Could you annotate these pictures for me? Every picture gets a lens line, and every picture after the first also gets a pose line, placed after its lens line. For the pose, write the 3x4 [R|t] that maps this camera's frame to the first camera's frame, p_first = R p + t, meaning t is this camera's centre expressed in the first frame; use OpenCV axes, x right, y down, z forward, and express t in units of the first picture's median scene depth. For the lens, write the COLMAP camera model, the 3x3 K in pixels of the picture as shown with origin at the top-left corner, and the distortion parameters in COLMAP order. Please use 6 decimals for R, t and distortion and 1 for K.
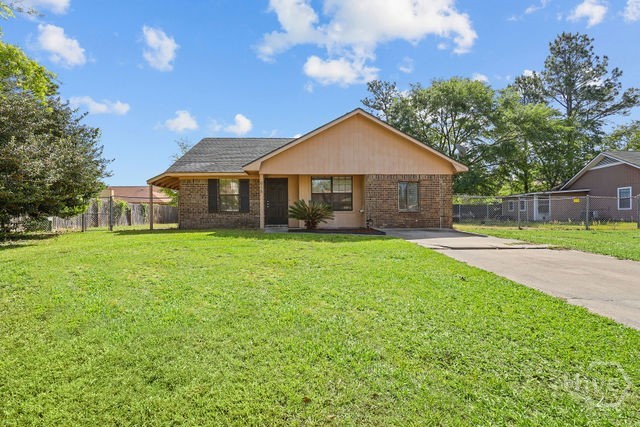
lens RADIAL K [[288.1, 0, 316.5], [0, 288.1, 213.6], [0, 0, 1]] dist [0.001717, 0.001132]
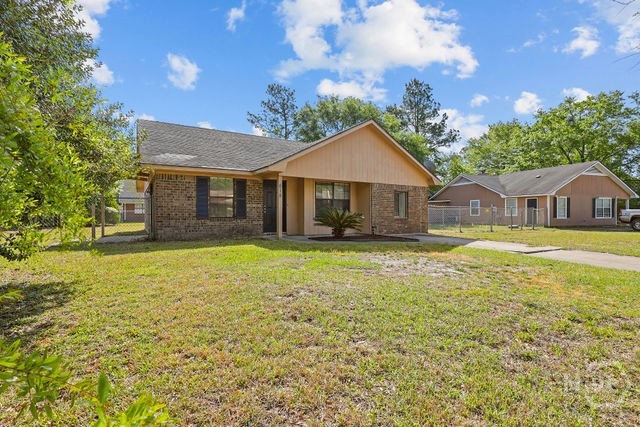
lens RADIAL K [[288.1, 0, 315.8], [0, 288.1, 213.6], [0, 0, 1]] dist [0.001717, 0.001132]
pose [[0.893304, 0.010423, 0.449332, -0.437812], [-0.007666, 0.999939, -0.007954, -0.013877], [-0.449387, 0.003661, 0.893330, 0.149570]]
